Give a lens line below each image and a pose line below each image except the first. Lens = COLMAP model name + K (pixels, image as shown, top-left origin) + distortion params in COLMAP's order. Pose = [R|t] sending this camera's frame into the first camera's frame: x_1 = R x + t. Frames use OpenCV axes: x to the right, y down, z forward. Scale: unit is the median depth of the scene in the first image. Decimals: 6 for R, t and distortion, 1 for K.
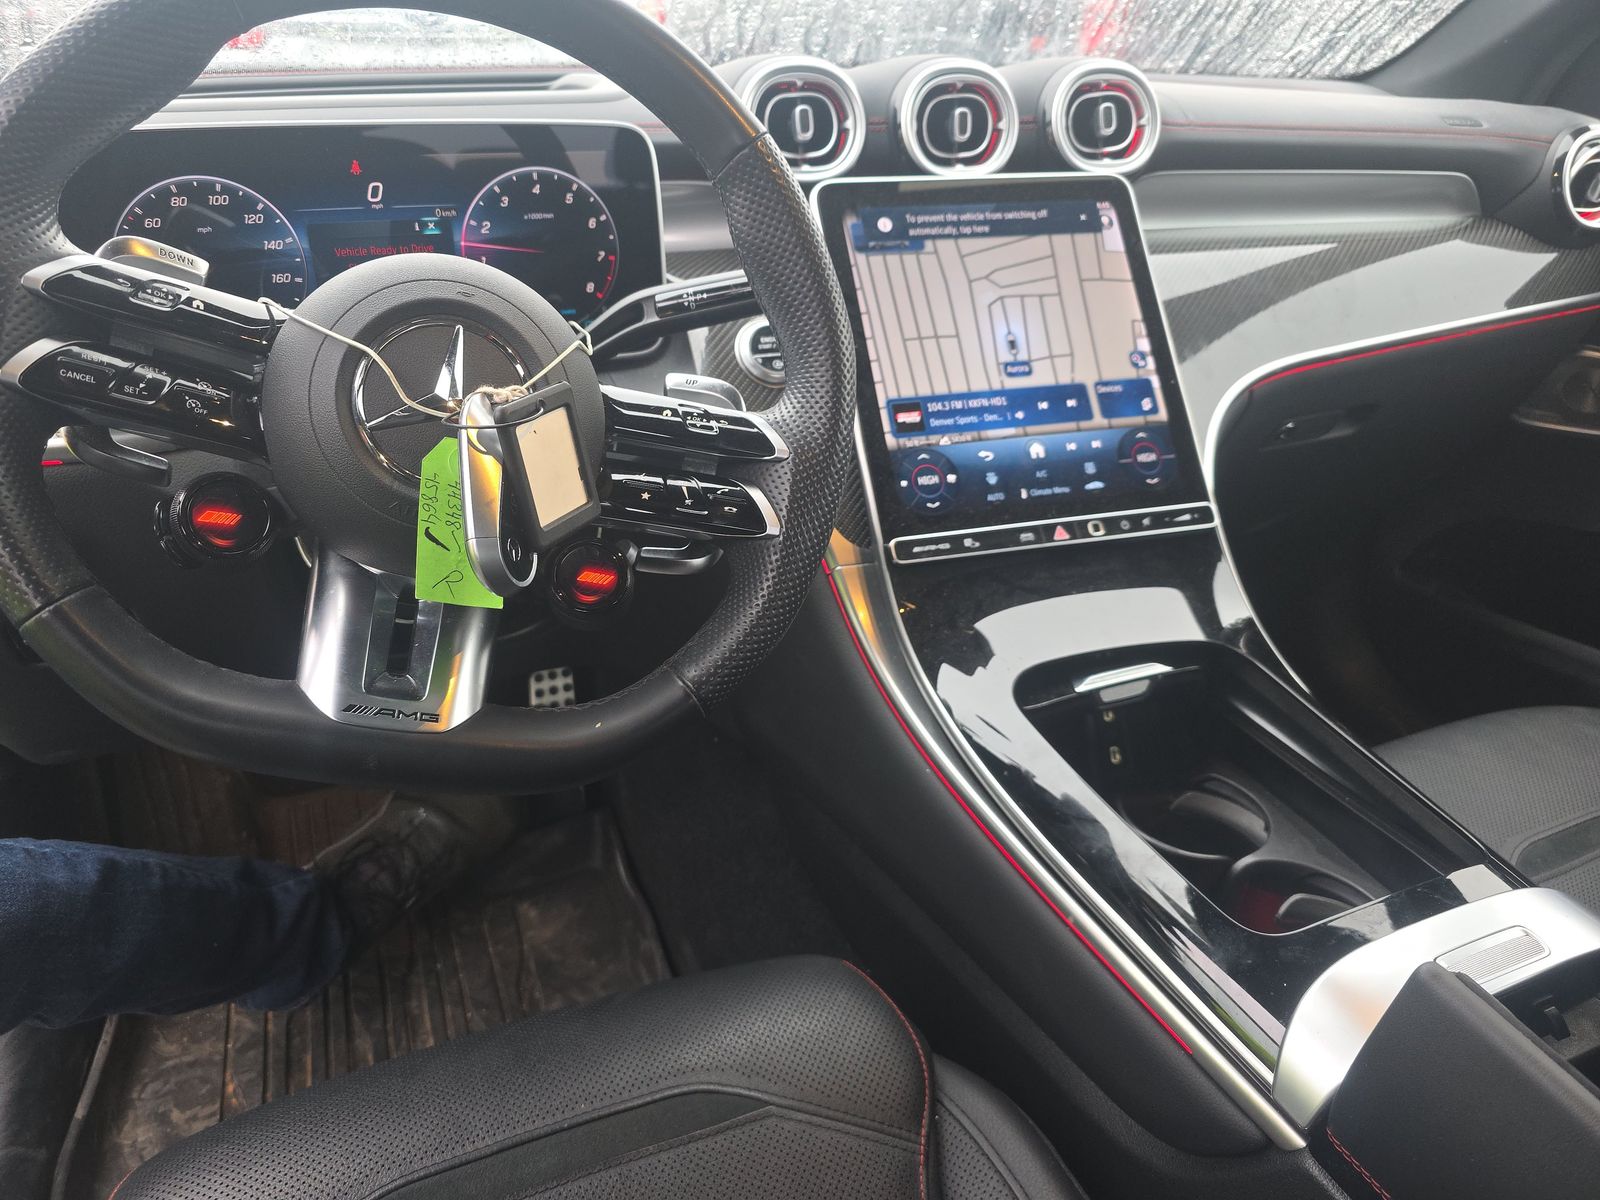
lens RADIAL K [[1160.7, 0, 795.8], [0, 1160.7, 655.1], [0, 0, 1]] dist [0.042213, -0.035296]
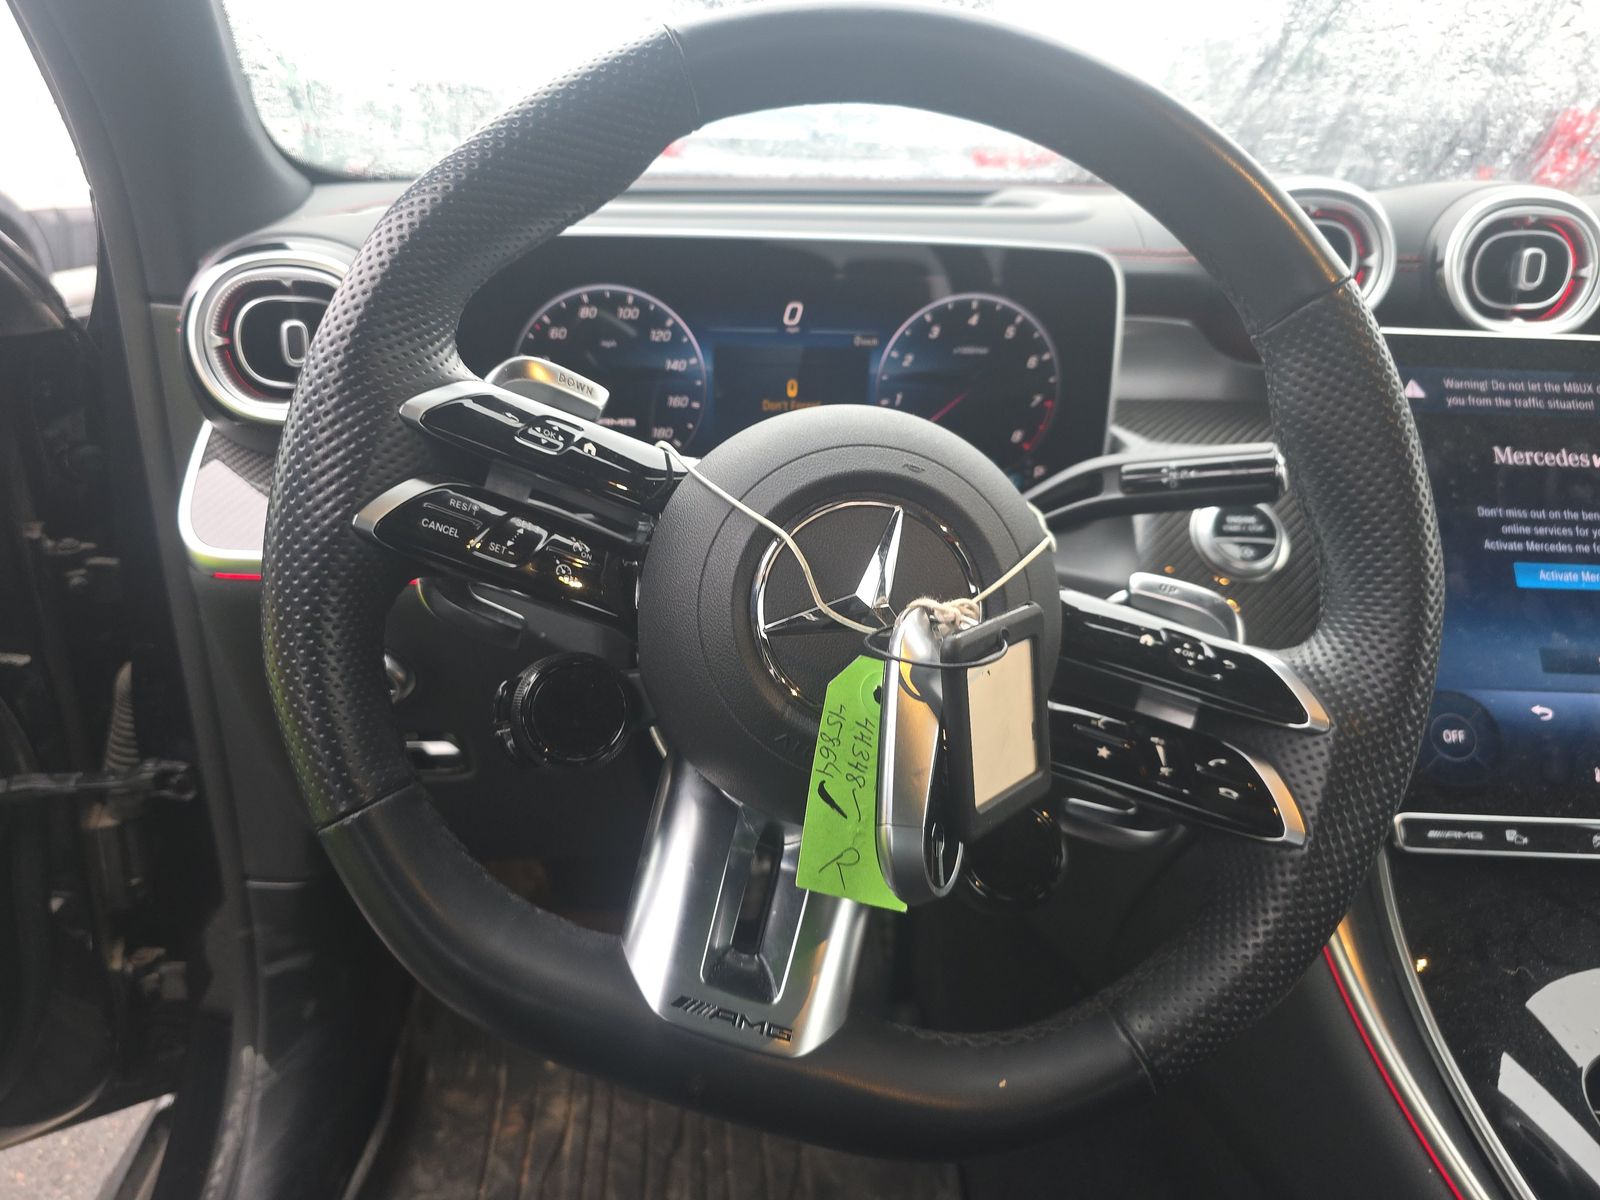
lens RADIAL K [[1160.7, 0, 795.8], [0, 1160.7, 655.1], [0, 0, 1]] dist [0.042213, -0.035296]
pose [[0.957797, 0.136862, -0.252771, -0.137839], [-0.157237, 0.985603, -0.062152, -0.121002], [0.240626, 0.099275, 0.965528, 0.249140]]
